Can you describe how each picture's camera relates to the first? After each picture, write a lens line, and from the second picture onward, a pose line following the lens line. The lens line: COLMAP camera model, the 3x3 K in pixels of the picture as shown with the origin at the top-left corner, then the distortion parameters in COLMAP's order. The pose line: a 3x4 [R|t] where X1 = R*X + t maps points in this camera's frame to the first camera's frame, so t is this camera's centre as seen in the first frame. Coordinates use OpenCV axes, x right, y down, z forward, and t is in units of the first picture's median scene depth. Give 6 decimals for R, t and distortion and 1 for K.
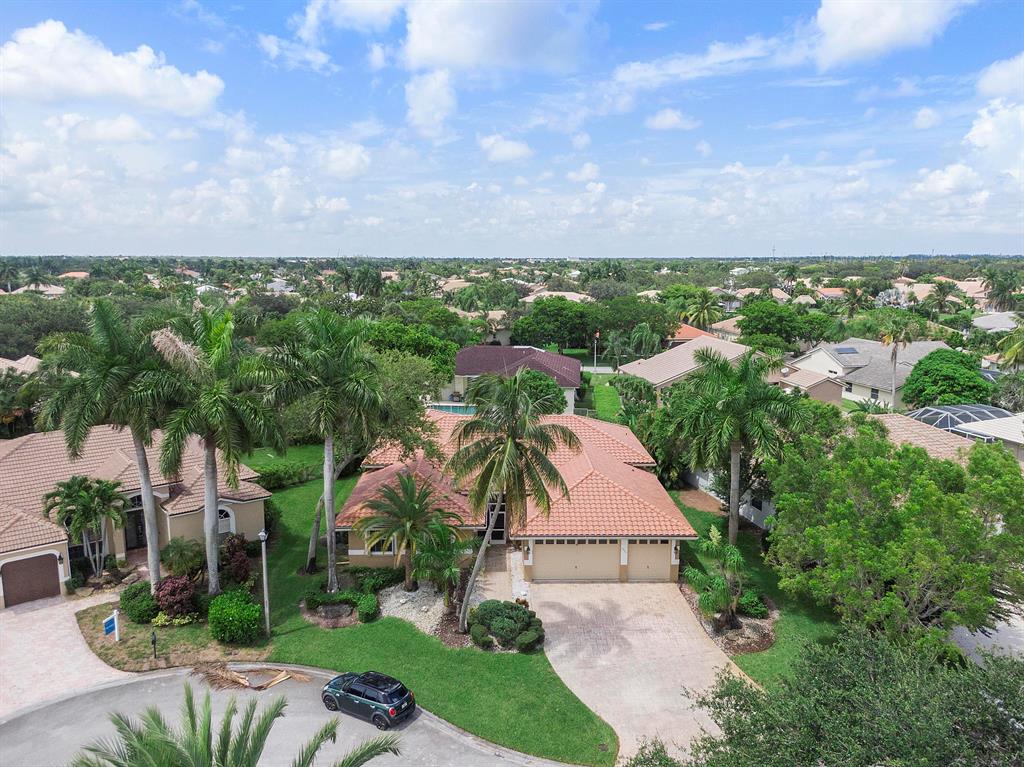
lens RADIAL K [[724.9, 0, 512.0], [0, 724.9, 383.5], [0, 0, 1]] dist [0.048591, 0.000229]
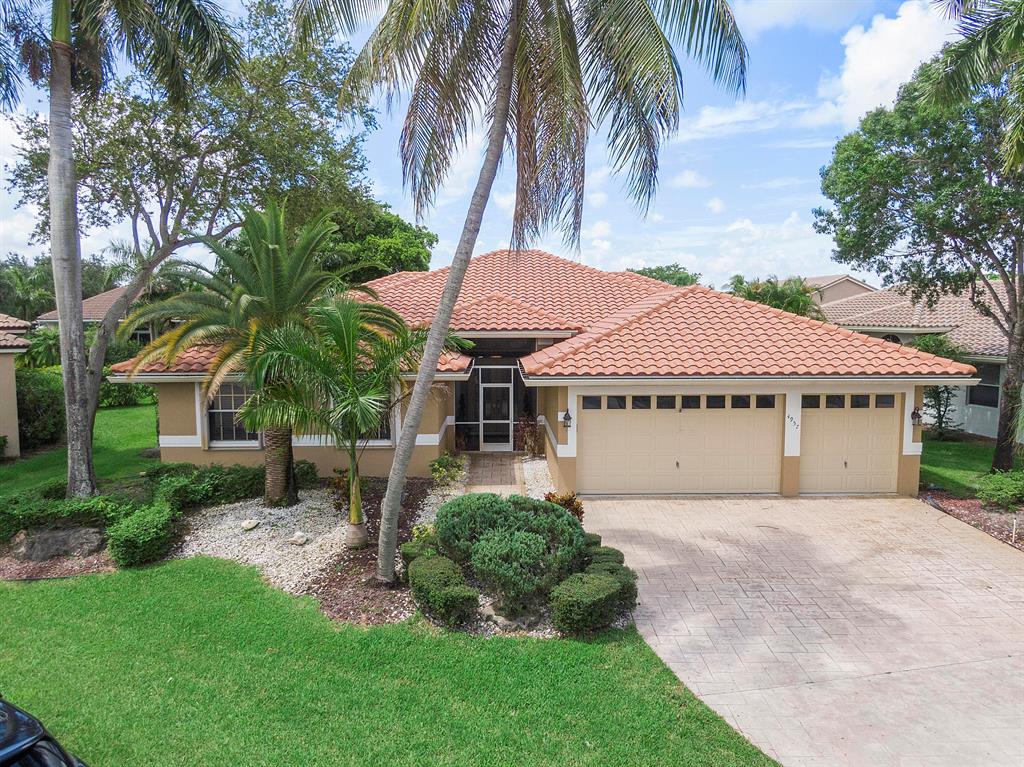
lens RADIAL K [[700.8, 0, 512.0], [0, 700.8, 383.5], [0, 0, 1]] dist [0.013519, 0.000767]
pose [[0.999998, 0.000558, 0.002070, -0.011068], [-0.000358, 0.995421, -0.095589, 0.266814], [-0.002114, 0.095588, 0.995419, 0.637635]]
